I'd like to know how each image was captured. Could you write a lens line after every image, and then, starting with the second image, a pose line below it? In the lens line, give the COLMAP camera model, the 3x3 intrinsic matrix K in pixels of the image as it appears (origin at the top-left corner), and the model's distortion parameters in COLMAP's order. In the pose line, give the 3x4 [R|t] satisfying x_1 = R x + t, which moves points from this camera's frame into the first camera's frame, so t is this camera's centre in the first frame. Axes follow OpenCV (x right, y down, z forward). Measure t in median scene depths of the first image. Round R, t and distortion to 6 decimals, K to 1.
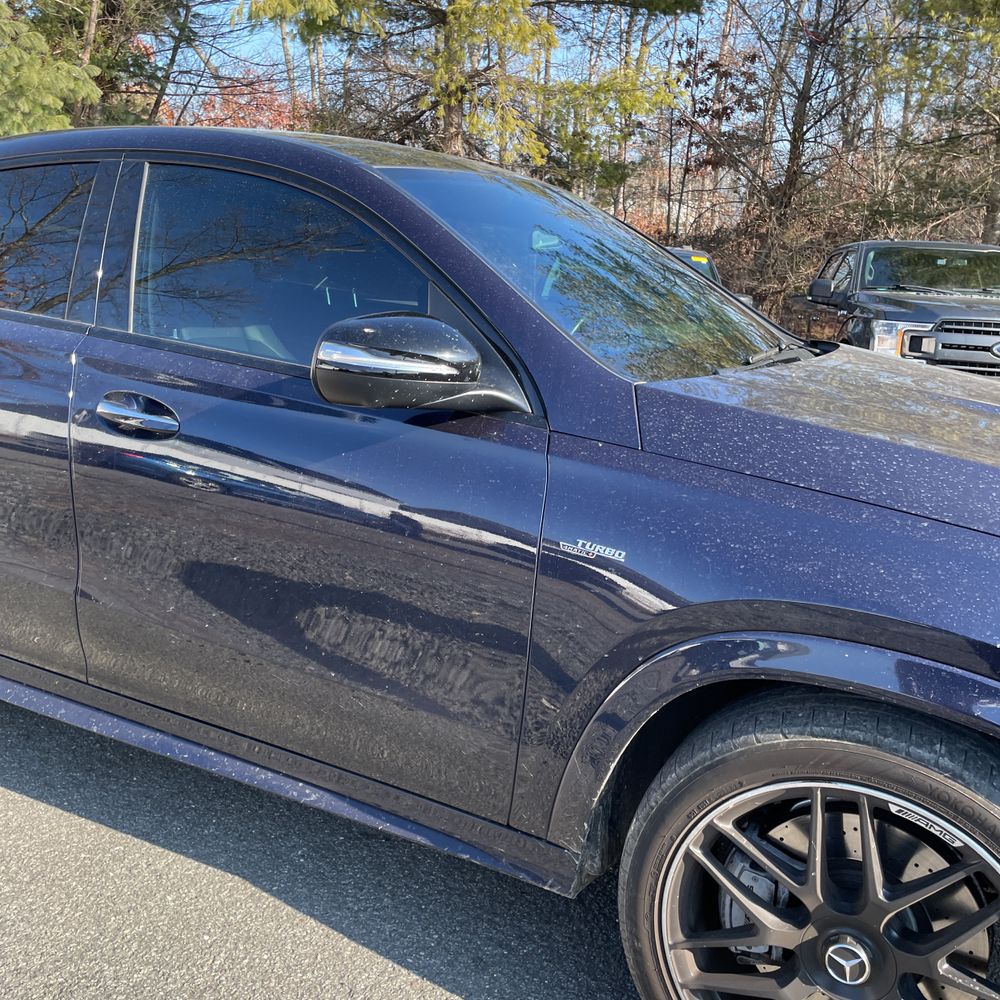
lens RADIAL K [[996.0, 0, 517.2], [0, 996.0, 486.5], [0, 0, 1]] dist [0.098869, -0.098806]
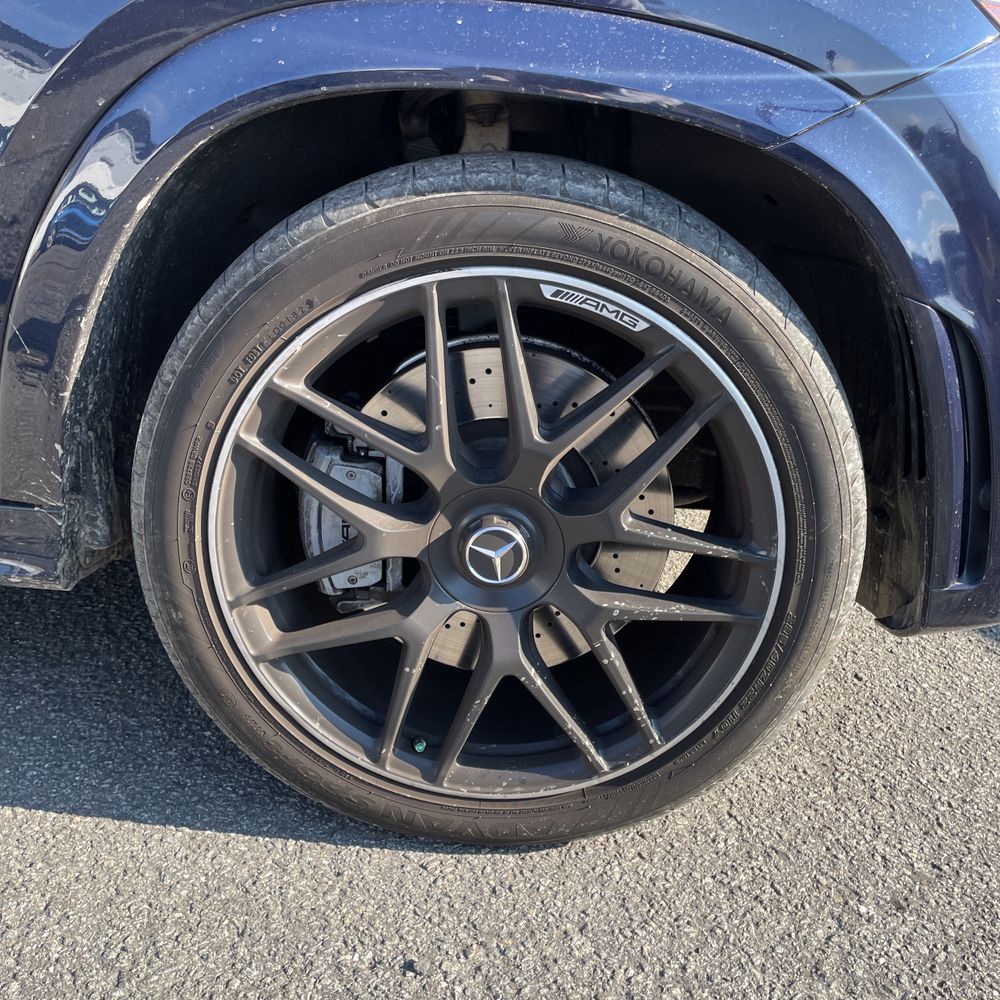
lens RADIAL K [[1031.5, 0, 502.2], [0, 1031.5, 473.8], [0, 0, 1]] dist [0.086815, -0.113778]
pose [[0.913459, -0.150921, 0.377910, 0.076807], [0.088324, 0.980075, 0.177910, 0.284718], [-0.397231, -0.129135, 0.908588, 0.374537]]
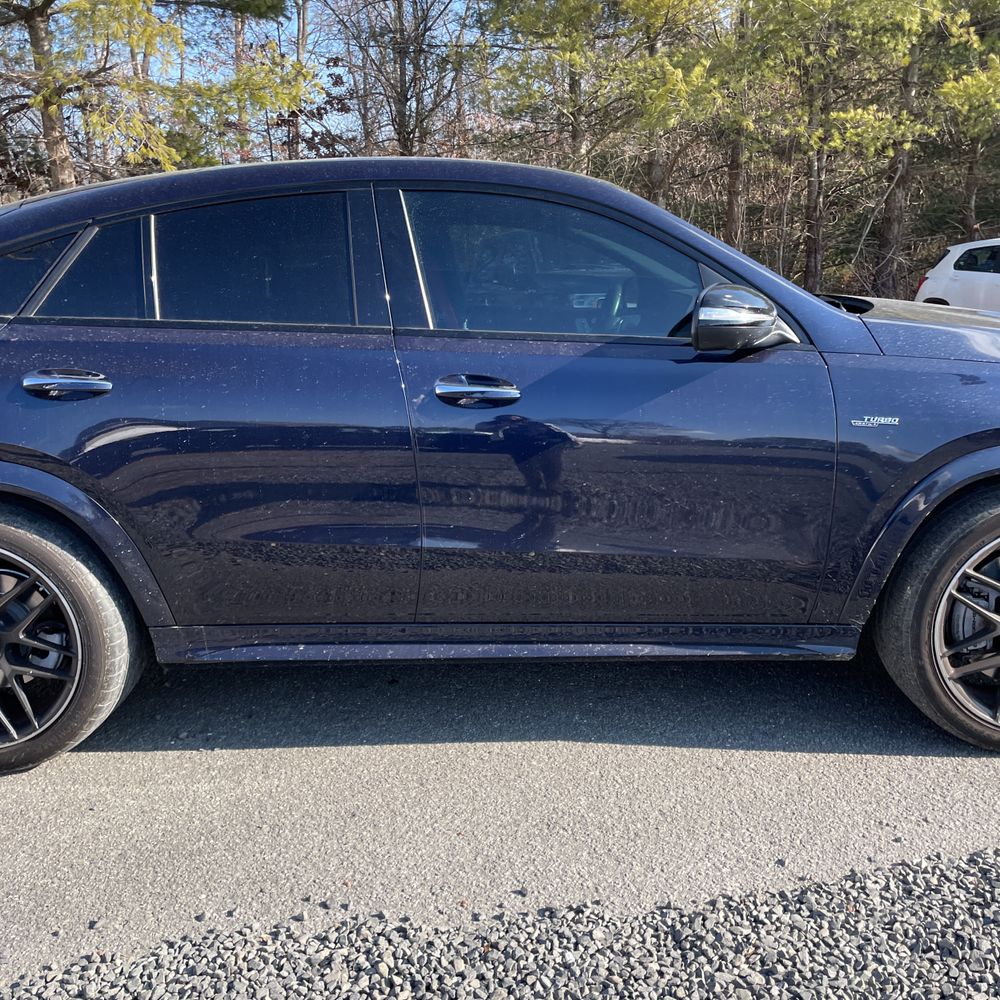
lens RADIAL K [[989.8, 0, 519.8], [0, 989.8, 499.6], [0, 0, 1]] dist [0.108083, -0.141670]
pose [[0.897941, -0.172343, 0.404969, -1.092836], [0.165451, 0.984832, 0.052259, 0.010900], [-0.407833, 0.020077, 0.912836, -0.204057]]
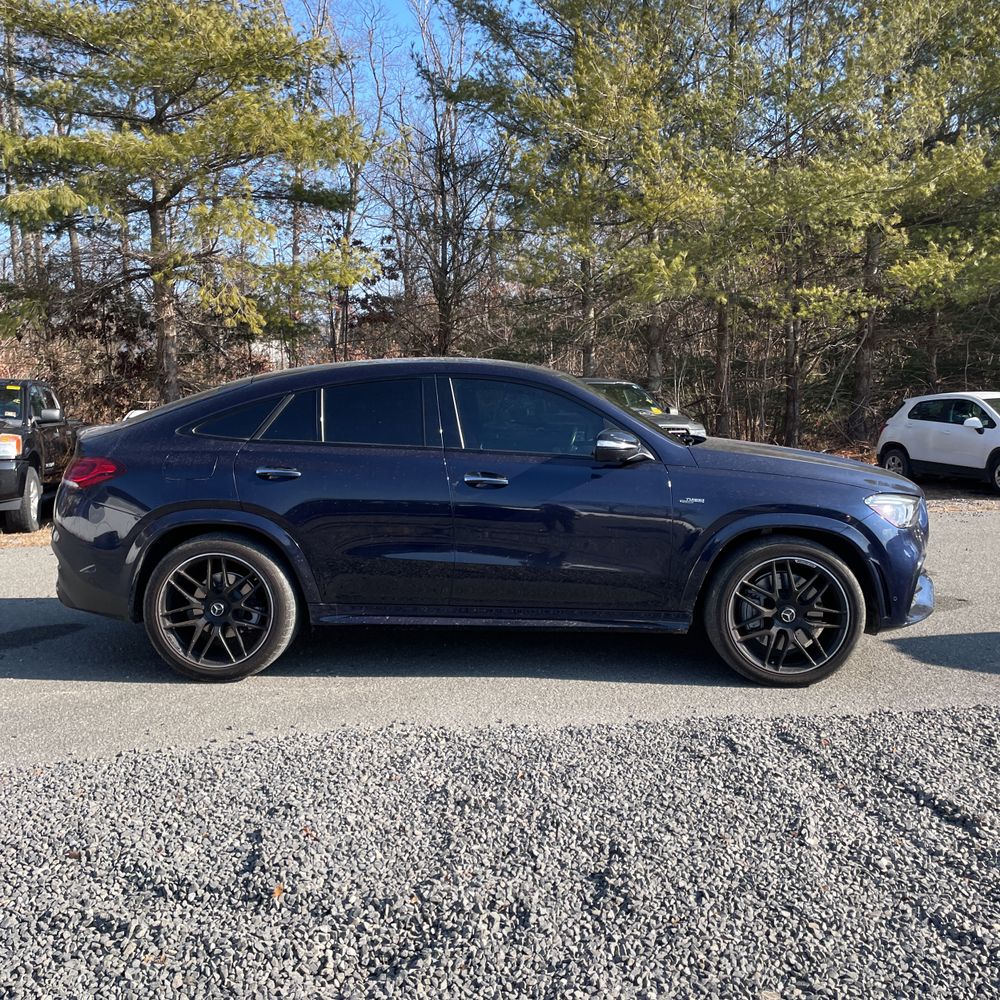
lens RADIAL K [[977.3, 0, 500.0], [0, 977.3, 500.0], [0, 0, 1]] dist [0.094426, 0.005586]
pose [[0.918286, -0.097295, 0.383777, -1.608281], [0.139971, 0.986516, -0.084815, 0.234477], [-0.370350, 0.131602, 0.919522, -1.519777]]
